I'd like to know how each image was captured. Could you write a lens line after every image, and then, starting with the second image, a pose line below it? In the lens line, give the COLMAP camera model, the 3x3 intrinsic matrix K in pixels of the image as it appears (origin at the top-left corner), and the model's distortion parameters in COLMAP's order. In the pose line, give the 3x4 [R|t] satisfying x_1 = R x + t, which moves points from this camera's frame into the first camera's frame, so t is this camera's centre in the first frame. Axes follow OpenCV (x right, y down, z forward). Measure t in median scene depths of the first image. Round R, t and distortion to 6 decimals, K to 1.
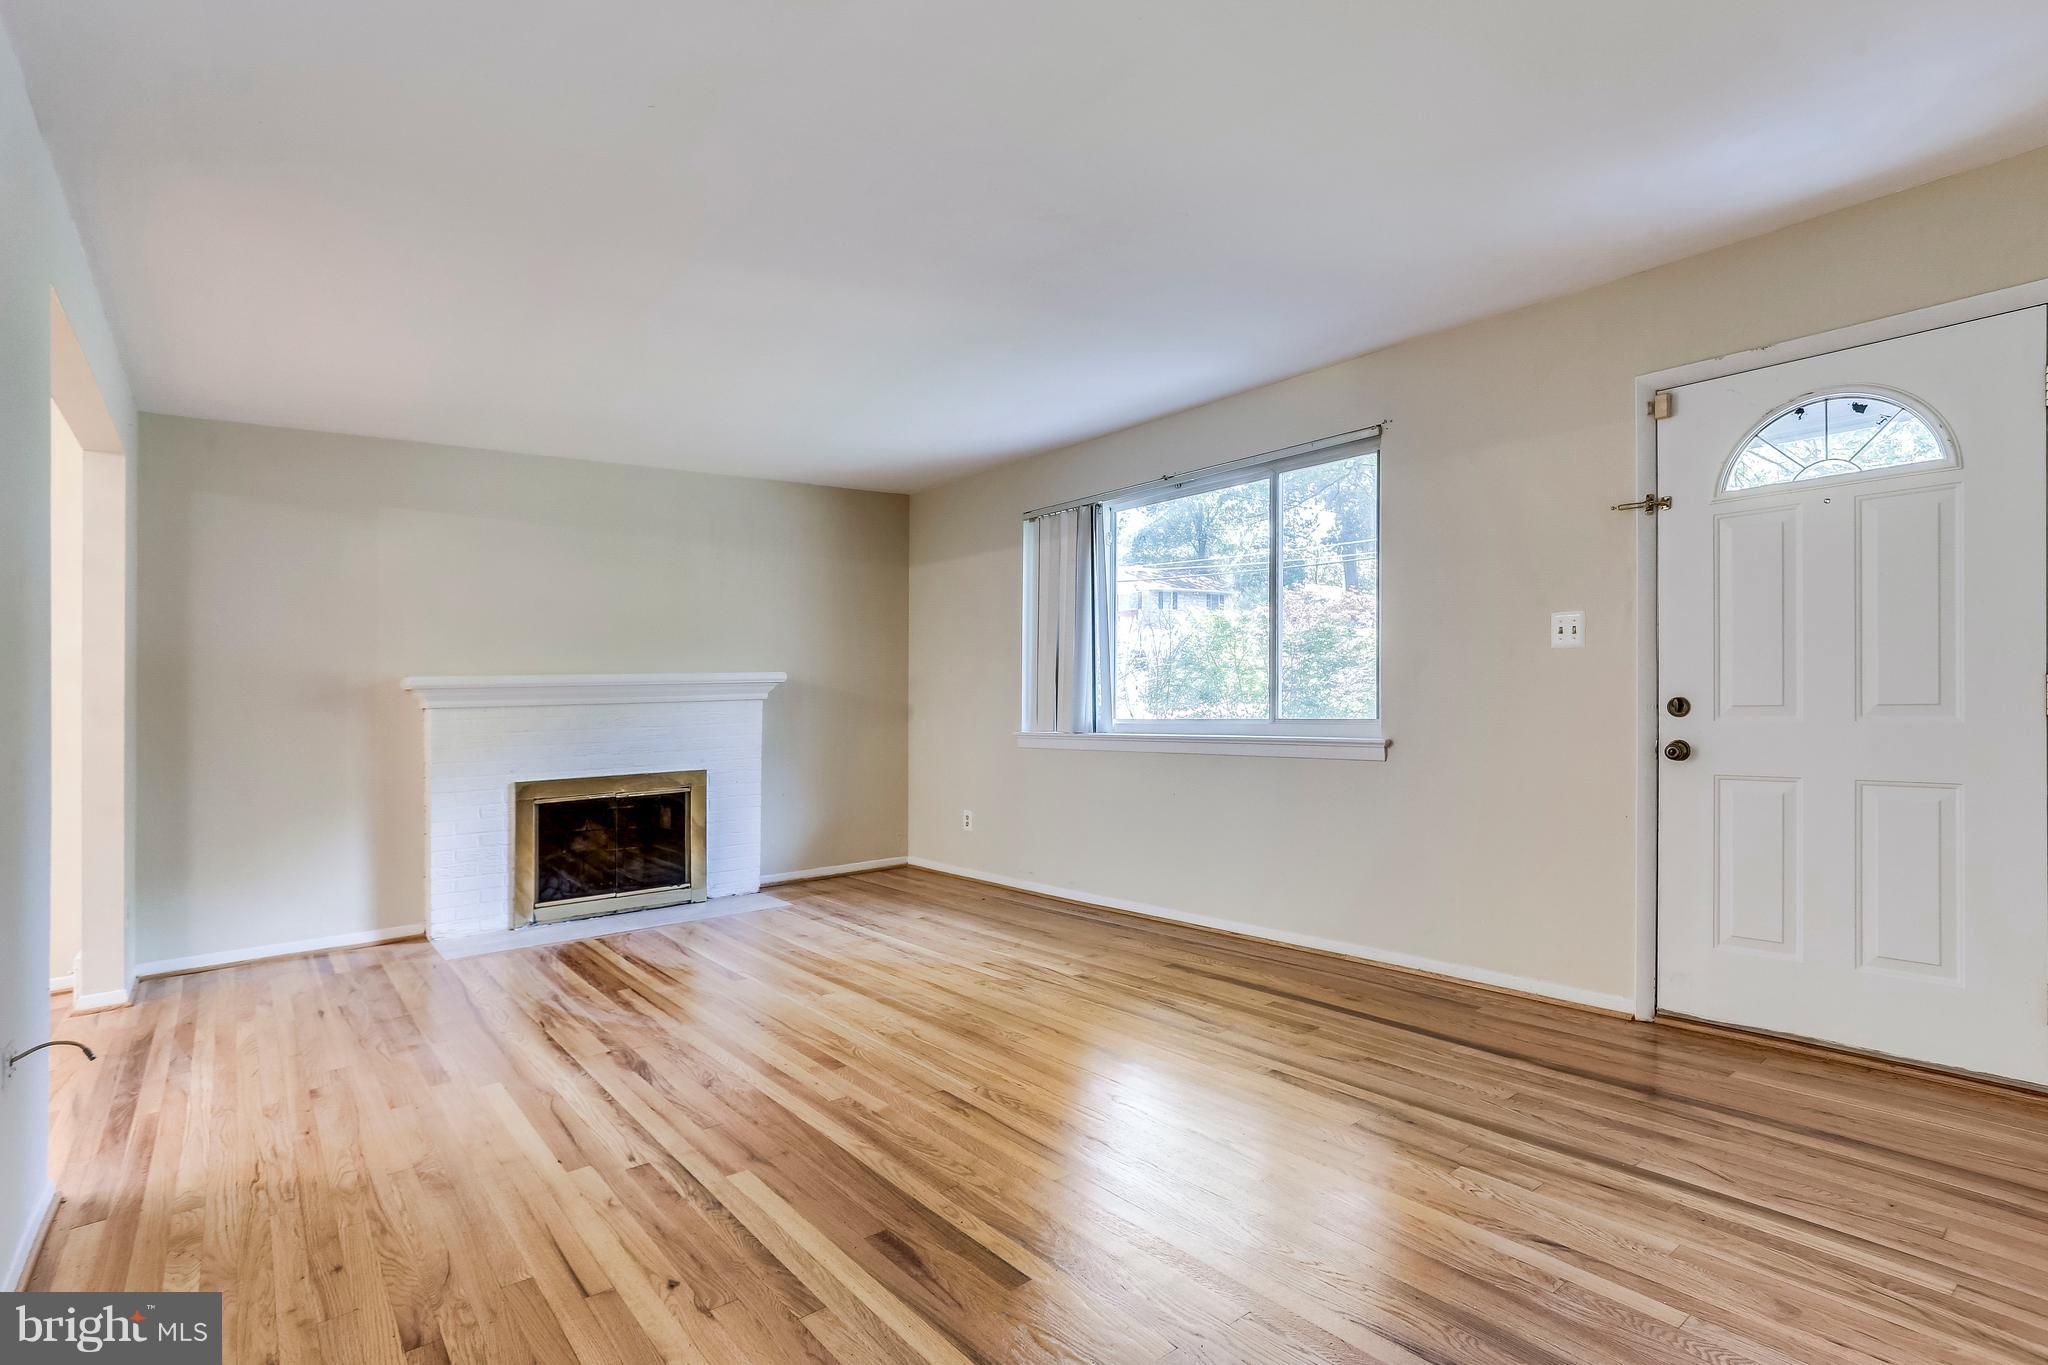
lens RADIAL K [[1004.3, 0, 1030.8], [0, 1004.3, 671.6], [0, 0, 1]] dist [-0.037401, 0.004629]
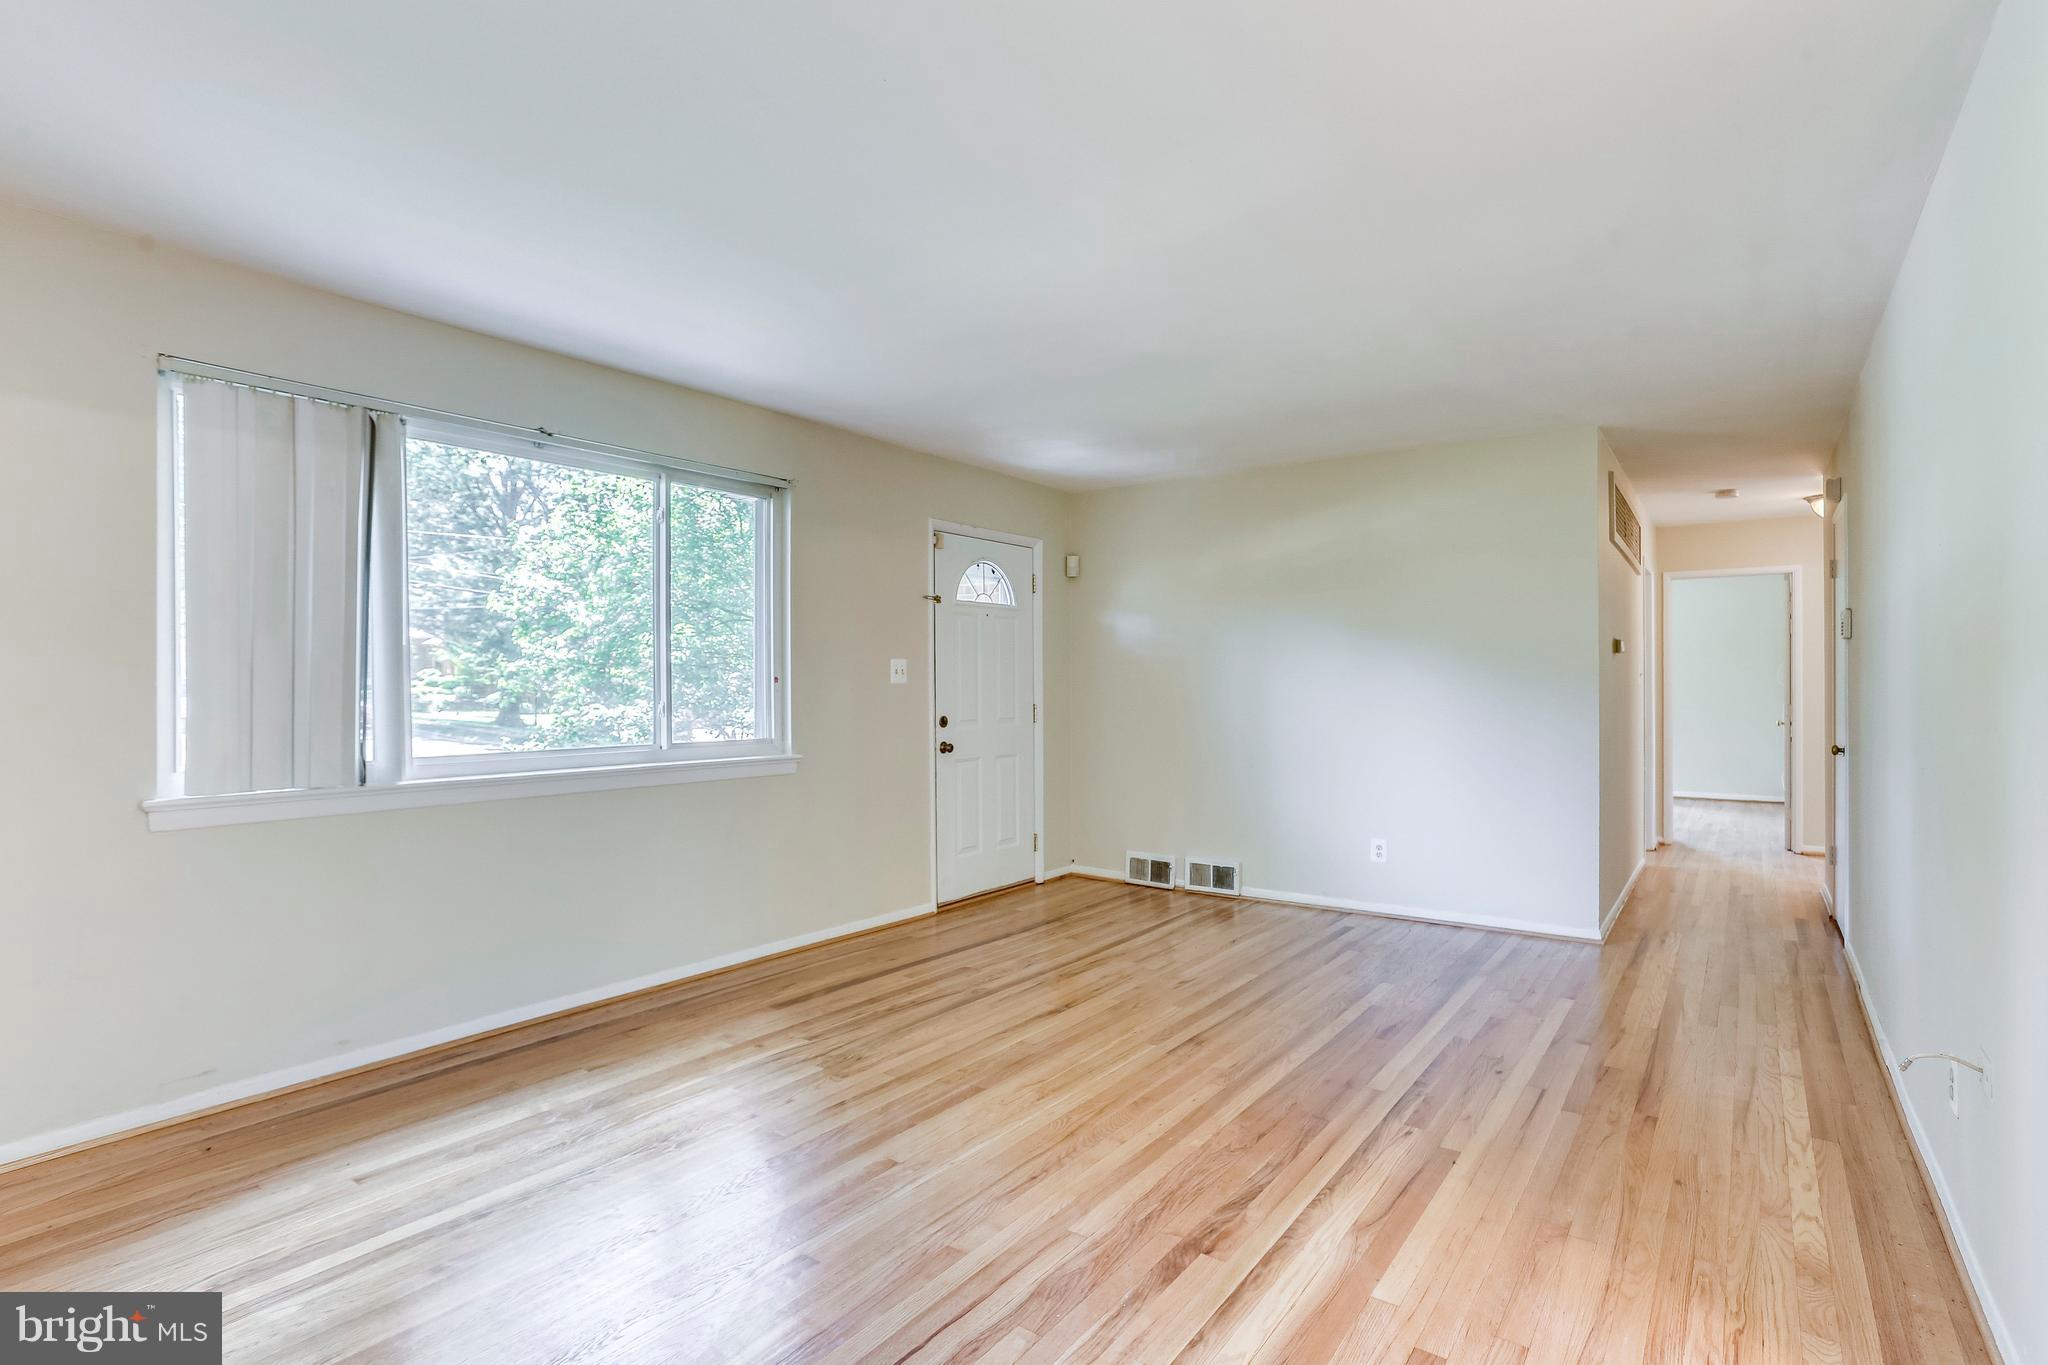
lens RADIAL K [[1004.3, 0, 1022.6], [0, 1004.3, 697.0], [0, 0, 1]] dist [-0.037401, 0.004629]
pose [[-0.246832, 0.020421, 0.968843, -1.097163], [-0.007080, 0.999713, -0.022875, 0.033400], [-0.969032, -0.012506, -0.246617, 1.356179]]
